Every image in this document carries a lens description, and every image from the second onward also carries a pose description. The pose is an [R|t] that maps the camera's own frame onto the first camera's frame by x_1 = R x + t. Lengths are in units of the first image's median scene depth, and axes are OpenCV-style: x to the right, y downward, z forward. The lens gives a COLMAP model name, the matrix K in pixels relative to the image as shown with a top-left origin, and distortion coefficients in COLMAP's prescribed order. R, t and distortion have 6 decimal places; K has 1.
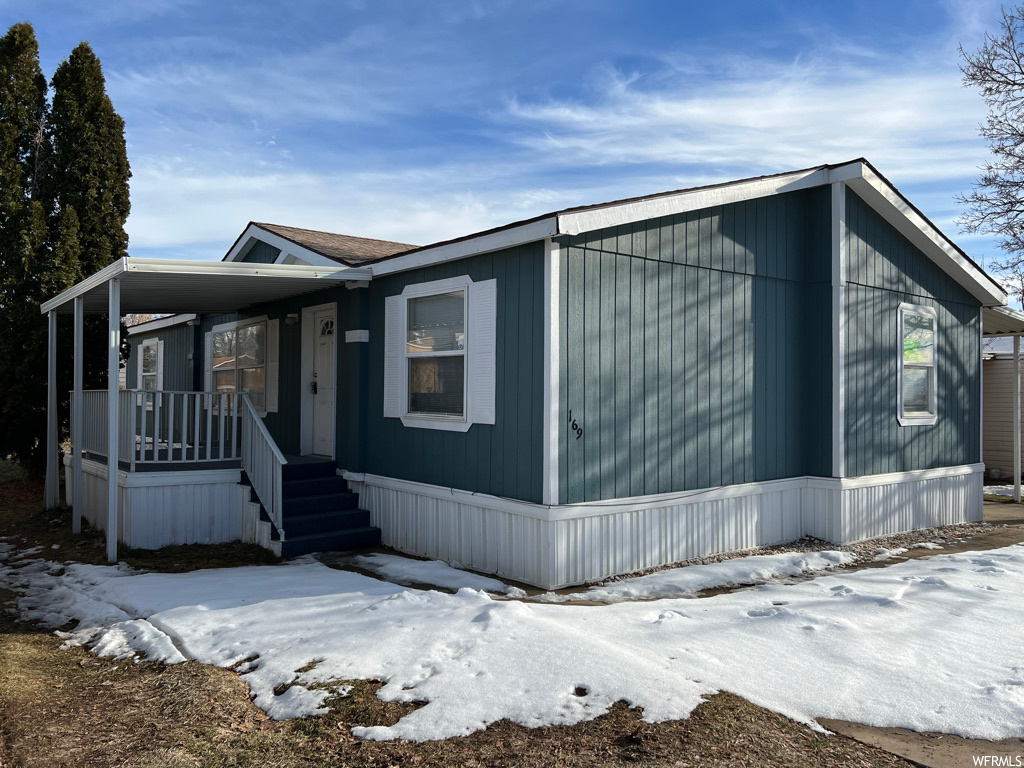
lens RADIAL K [[773.2, 0, 506.7], [0, 773.2, 380.2], [0, 0, 1]] dist [0.047459, -0.046252]
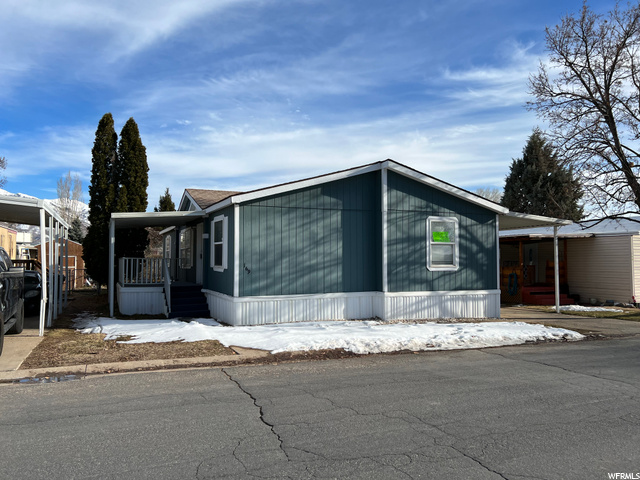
lens RADIAL K [[483.2, 0, 321.4], [0, 483.2, 243.3], [0, 0, 1]] dist [0.047459, -0.046252]
pose [[0.967863, -0.014620, -0.251053, 0.489494], [0.011286, 0.999828, -0.014714, -0.003645], [0.251225, 0.011407, 0.967862, -0.390634]]
